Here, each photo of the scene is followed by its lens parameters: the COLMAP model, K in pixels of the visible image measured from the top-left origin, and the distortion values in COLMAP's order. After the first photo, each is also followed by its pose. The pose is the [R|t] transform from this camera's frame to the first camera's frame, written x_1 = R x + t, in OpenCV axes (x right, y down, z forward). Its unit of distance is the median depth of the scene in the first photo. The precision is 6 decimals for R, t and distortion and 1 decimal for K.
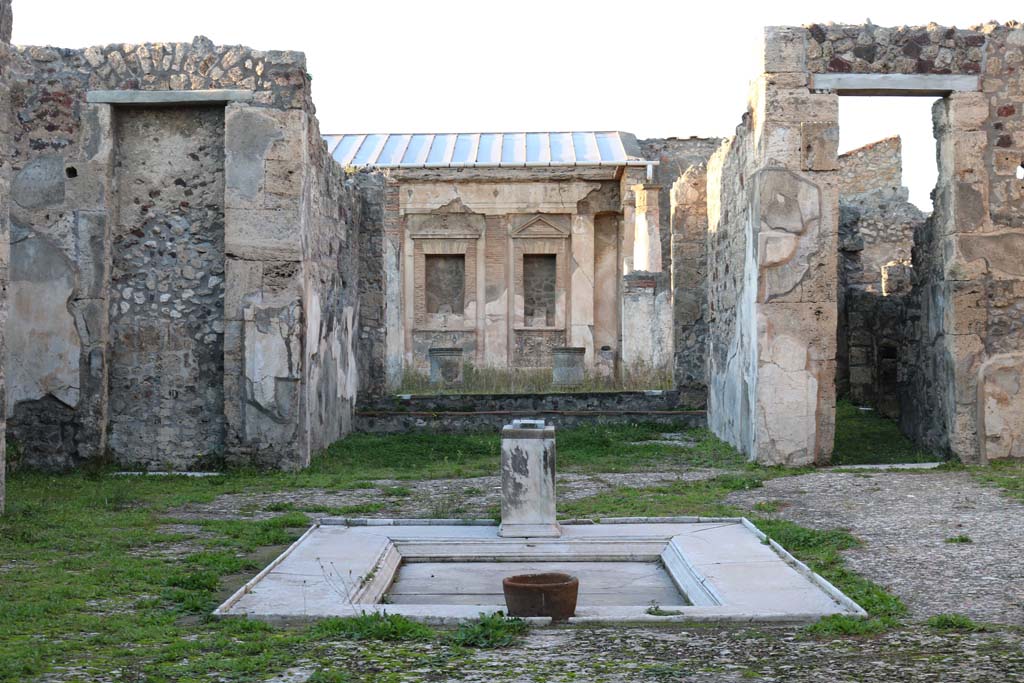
lens RADIAL K [[1525.2, 0, 519.9], [0, 1525.2, 337.9], [0, 0, 1]] dist [-0.050845, 0.039707]
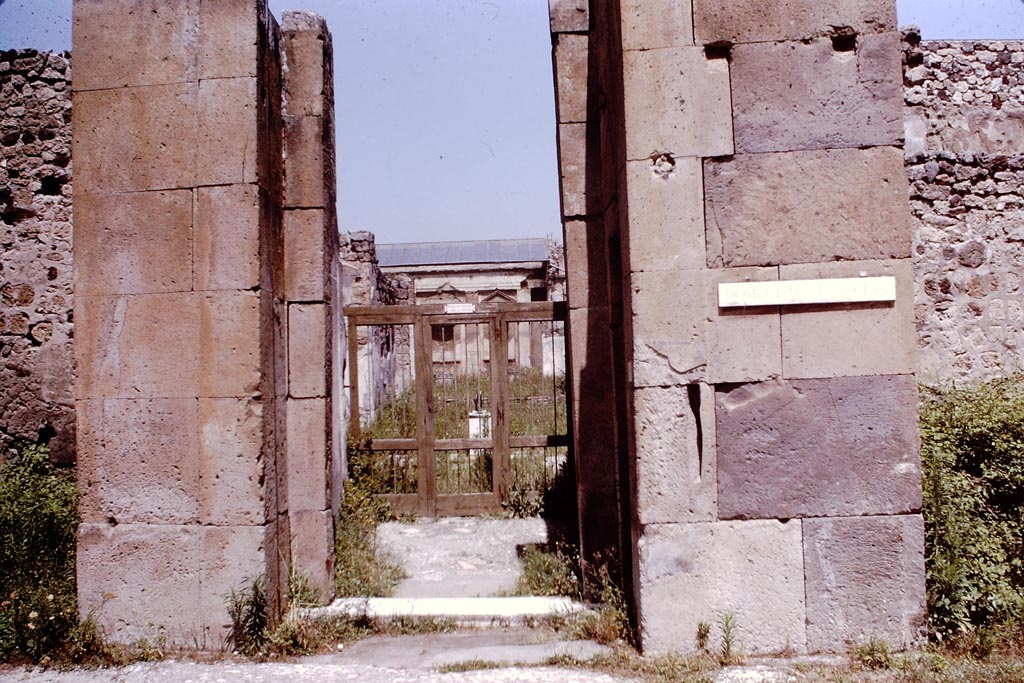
lens RADIAL K [[1161.2, 0, 513.5], [0, 1161.2, 369.3], [0, 0, 1]] dist [-0.098675, -0.017466]
pose [[0.999649, -0.024192, 0.010819, 0.014402], [0.024060, 0.999636, 0.012244, -0.010423], [-0.011111, -0.011979, 0.999867, -0.271882]]
